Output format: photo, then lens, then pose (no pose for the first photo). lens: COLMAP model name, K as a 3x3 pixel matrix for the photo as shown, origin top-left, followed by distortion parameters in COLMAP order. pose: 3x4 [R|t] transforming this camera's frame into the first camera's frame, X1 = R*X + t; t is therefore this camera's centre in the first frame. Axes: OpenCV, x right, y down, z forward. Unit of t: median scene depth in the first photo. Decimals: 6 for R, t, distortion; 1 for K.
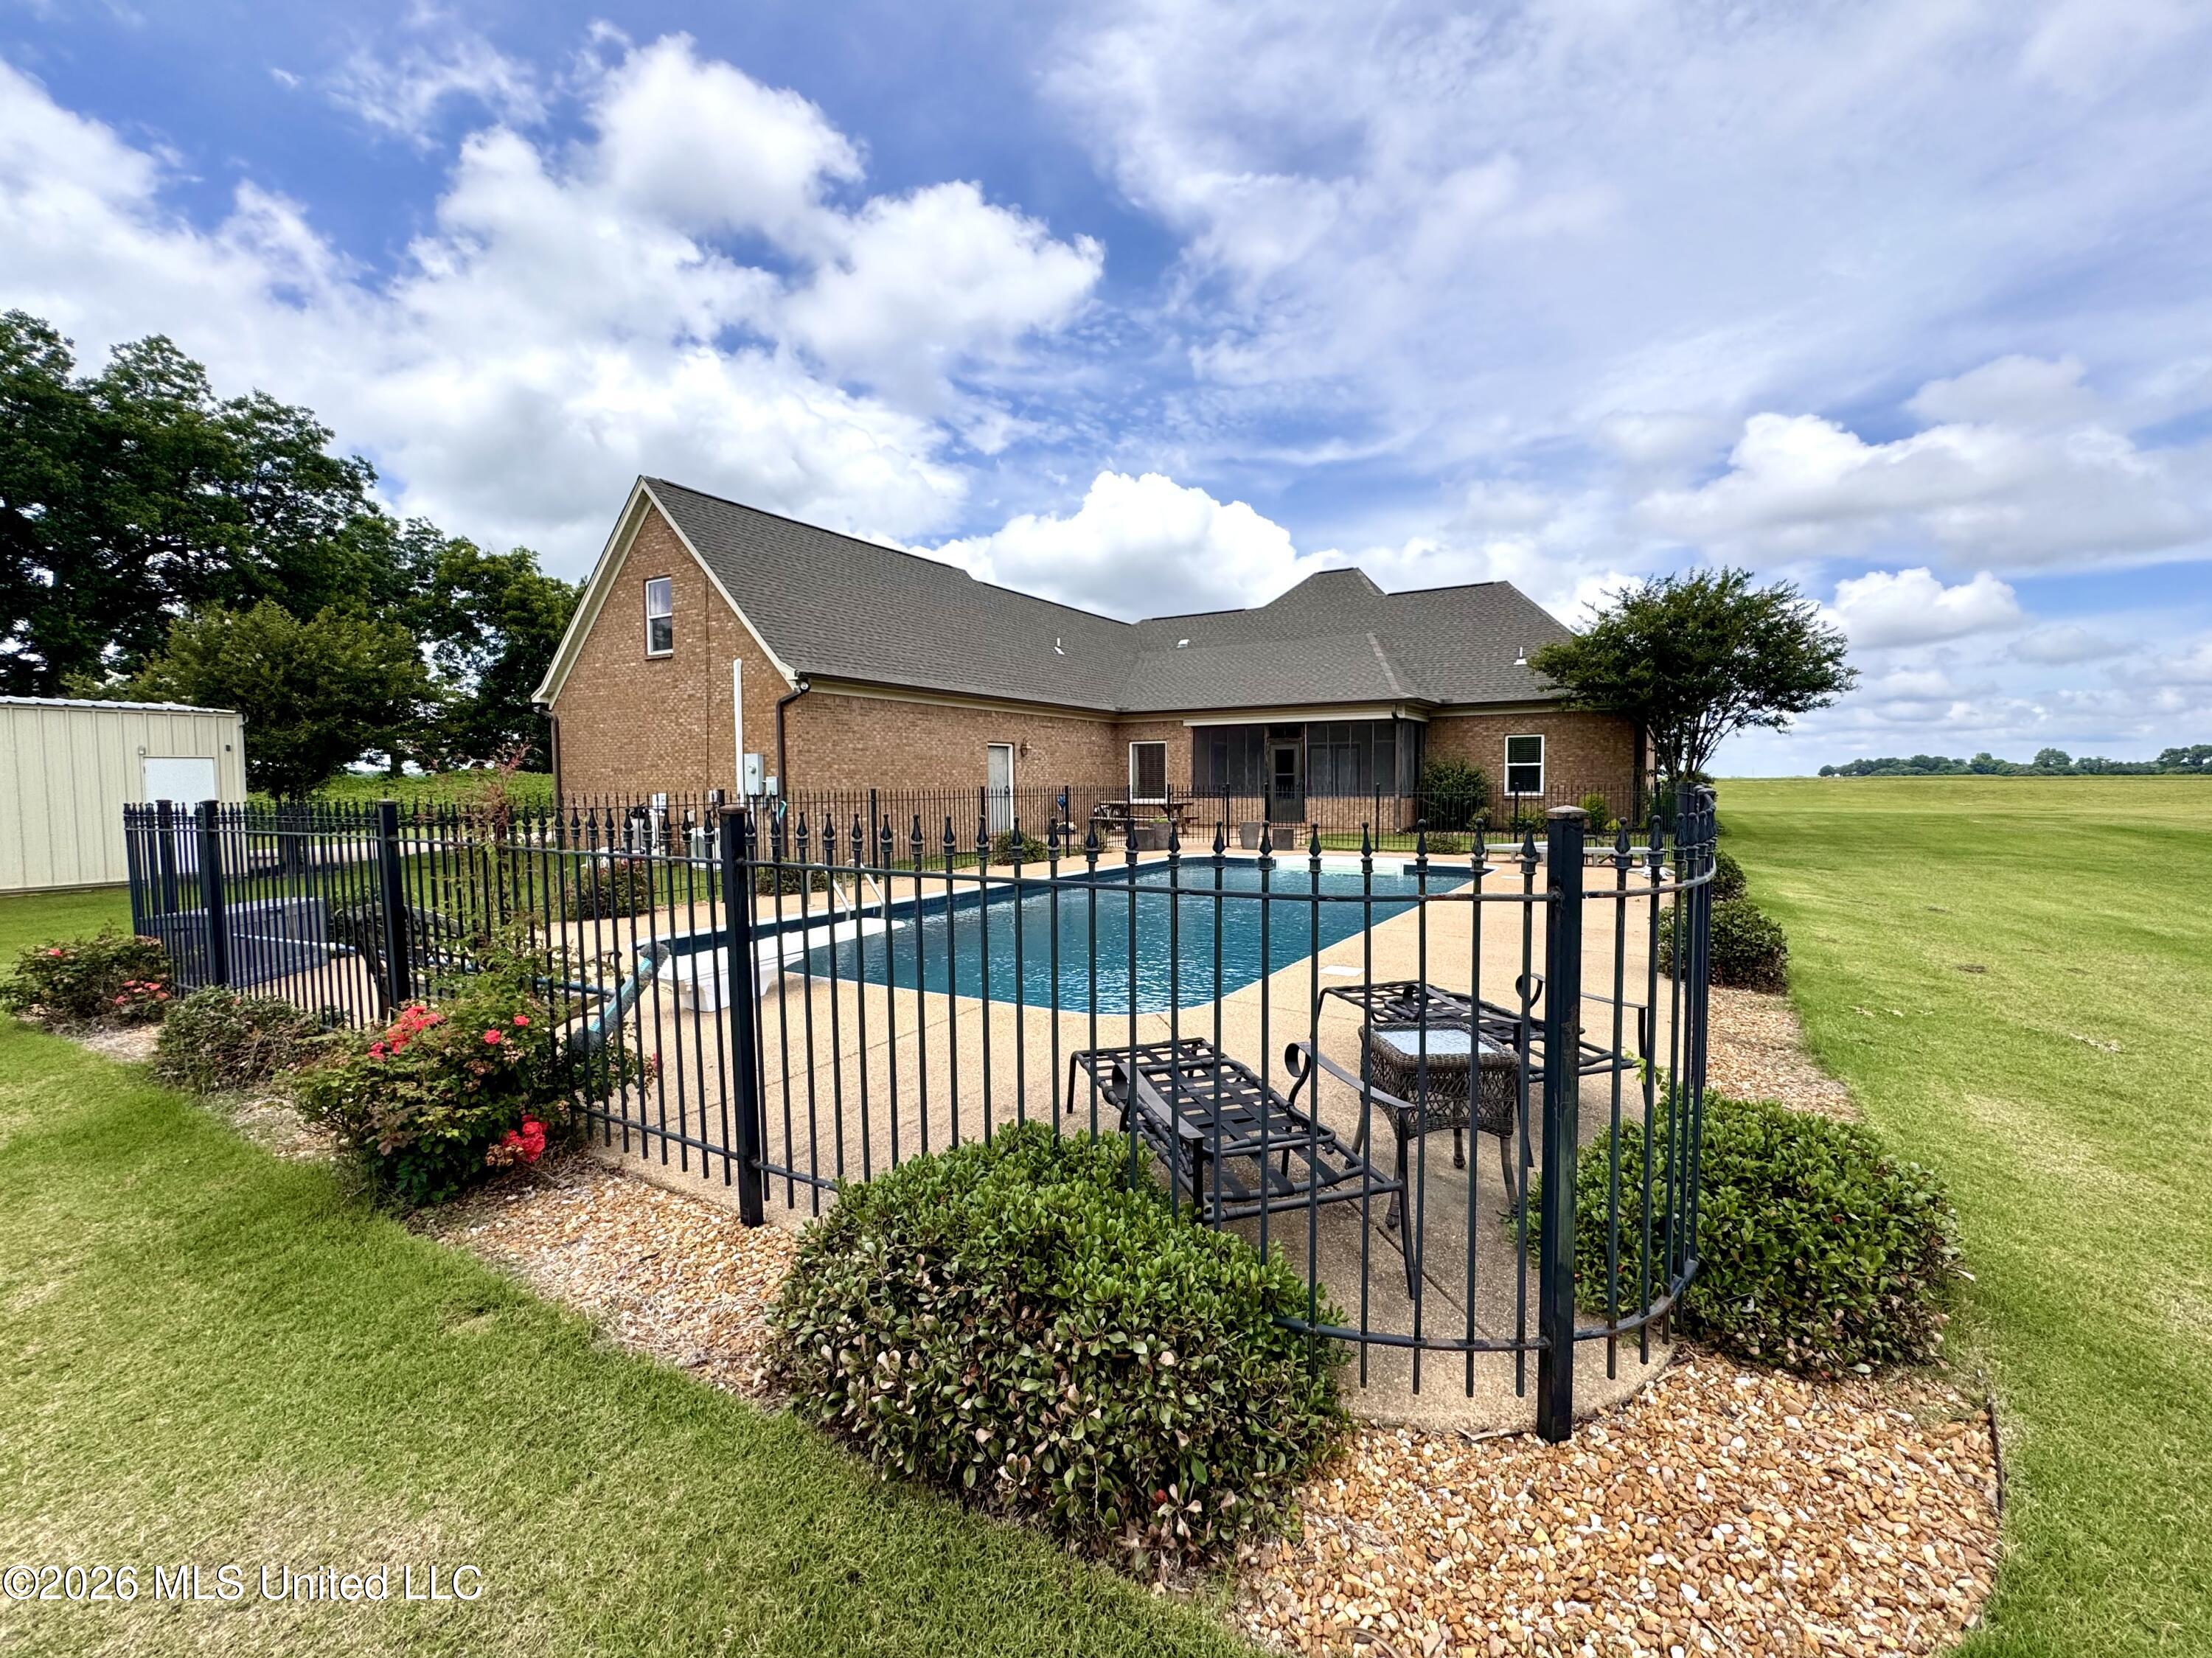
lens RADIAL K [[948.9, 0, 1106.0], [0, 948.9, 829.0], [0, 0, 1]] dist [-0.000300, -0.000221]
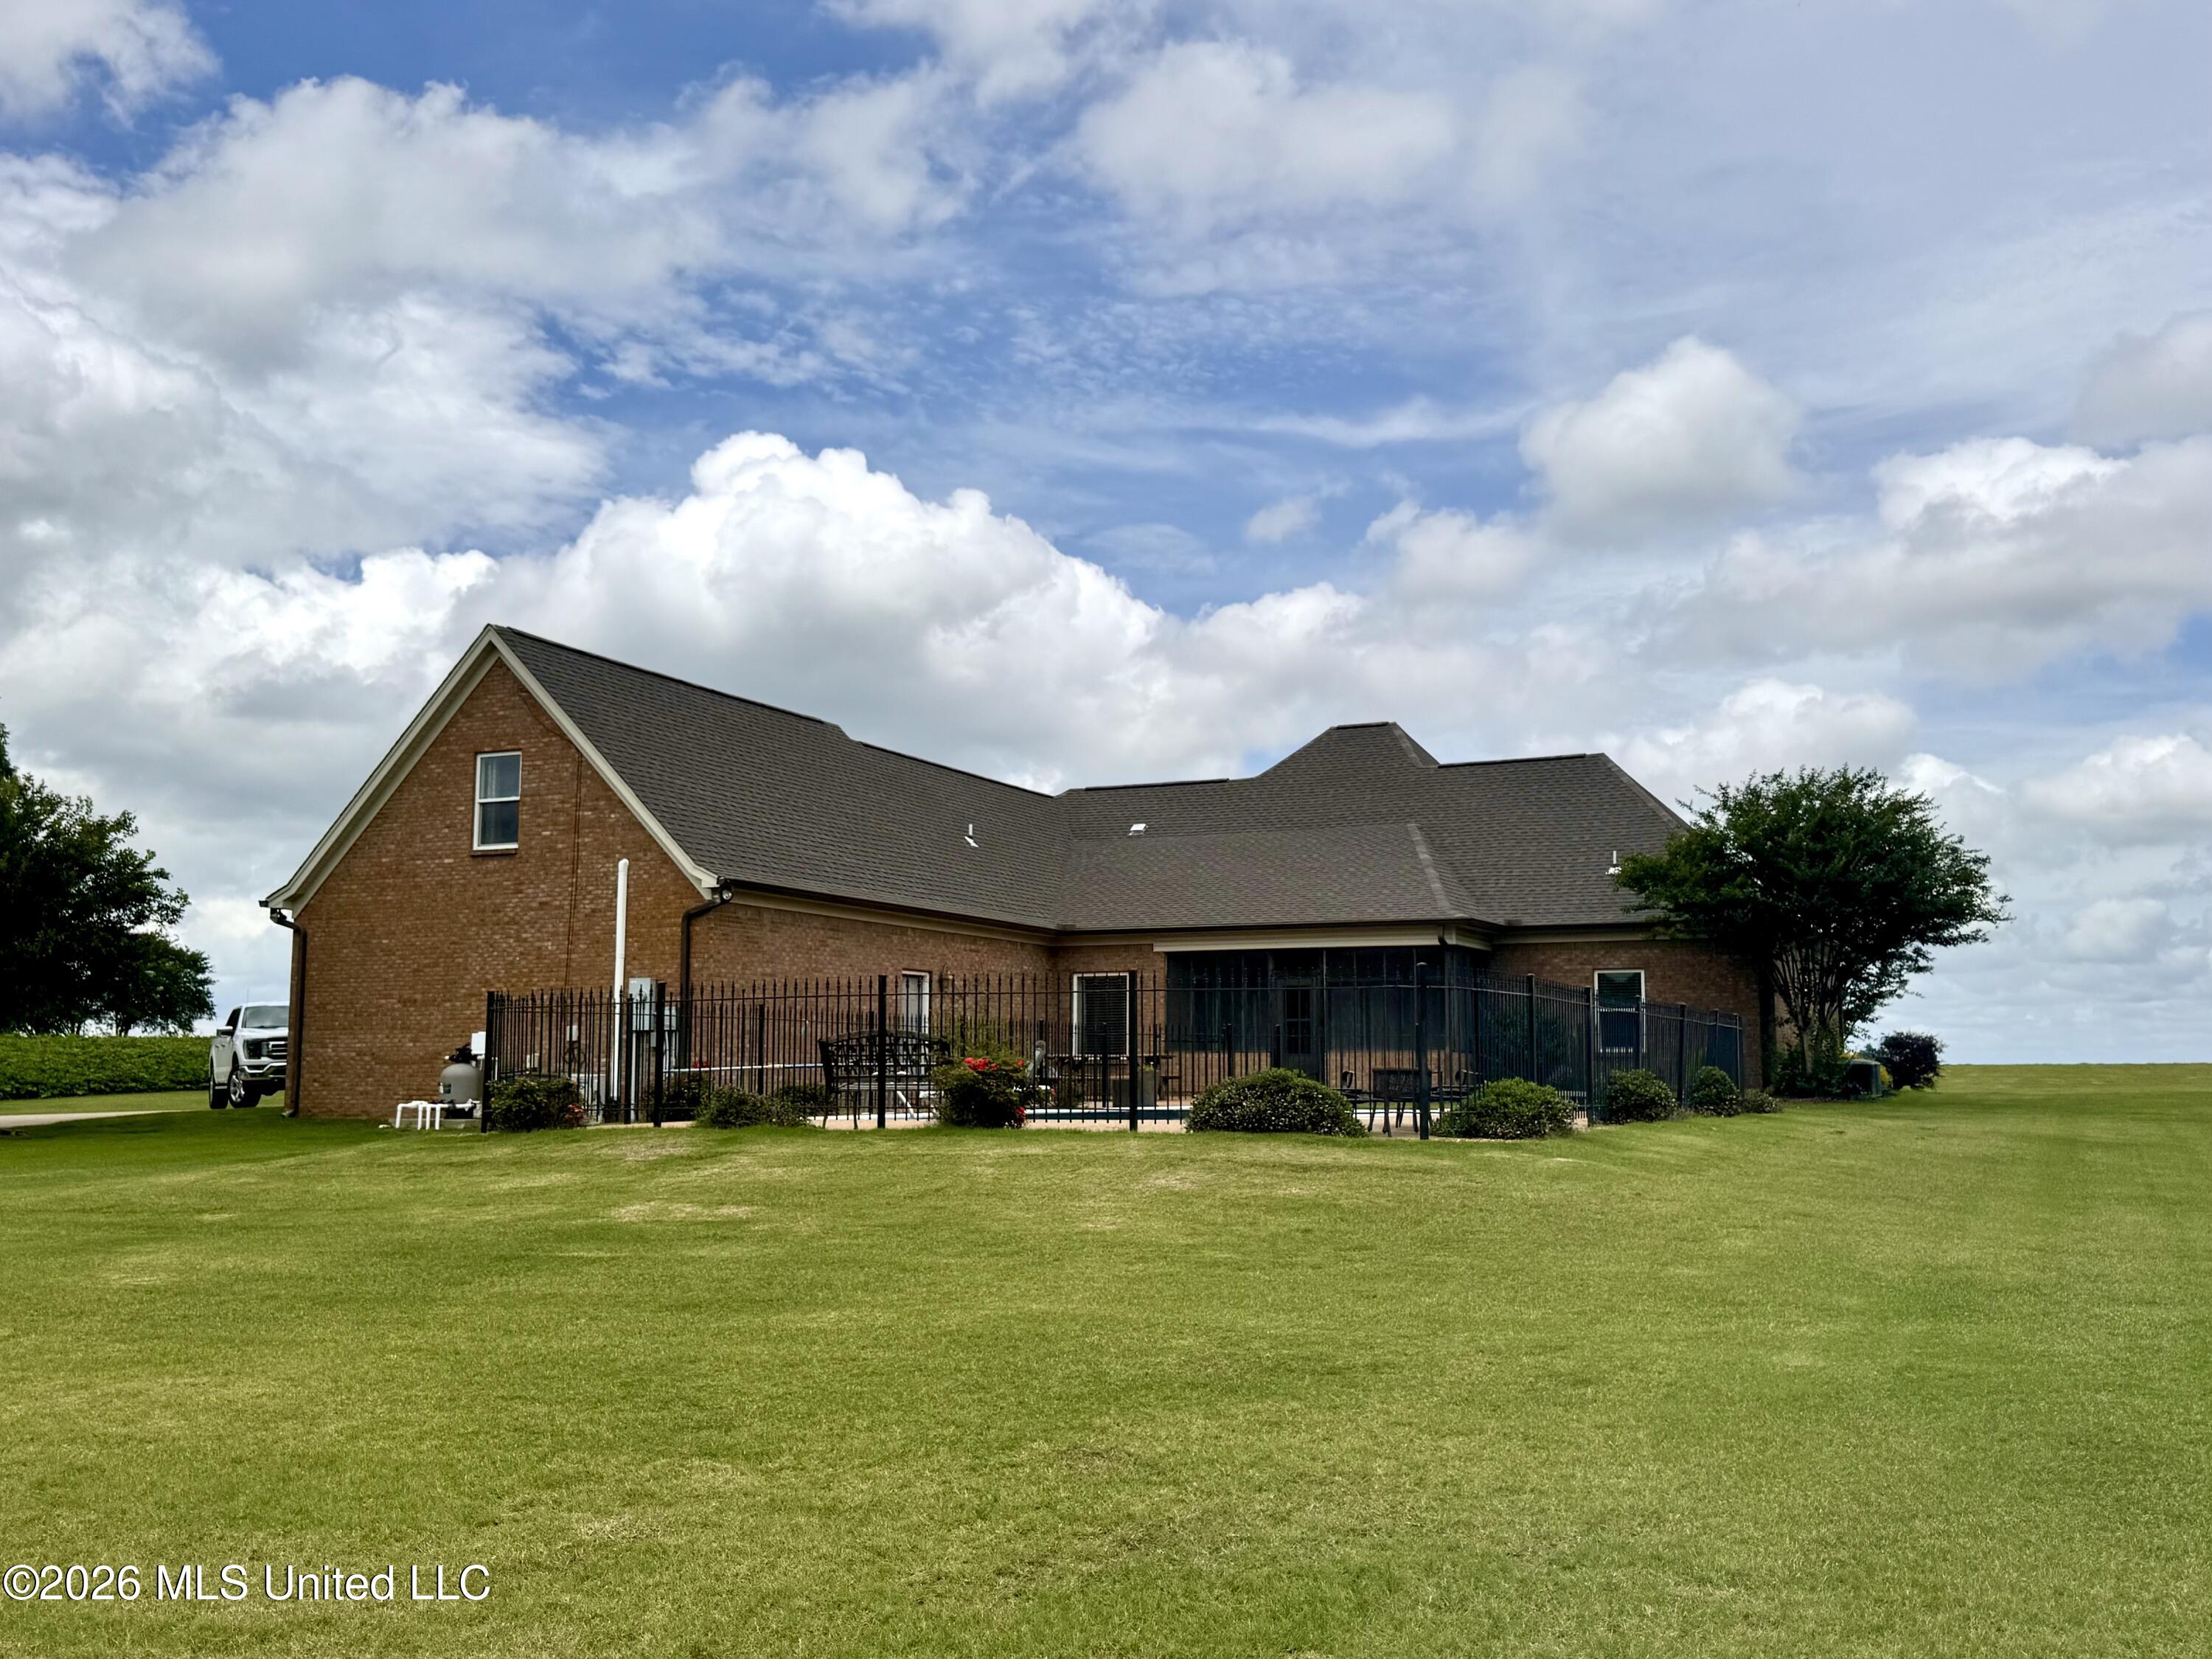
lens RADIAL K [[1908.1, 0, 1106.0], [0, 1908.1, 829.5], [0, 0, 1]] dist [0.095351, 0.001383]
pose [[0.995036, 0.018703, 0.097744, -0.114735], [-0.001361, 0.984646, -0.174556, 0.060627], [-0.099508, 0.173557, 0.979784, -0.491776]]
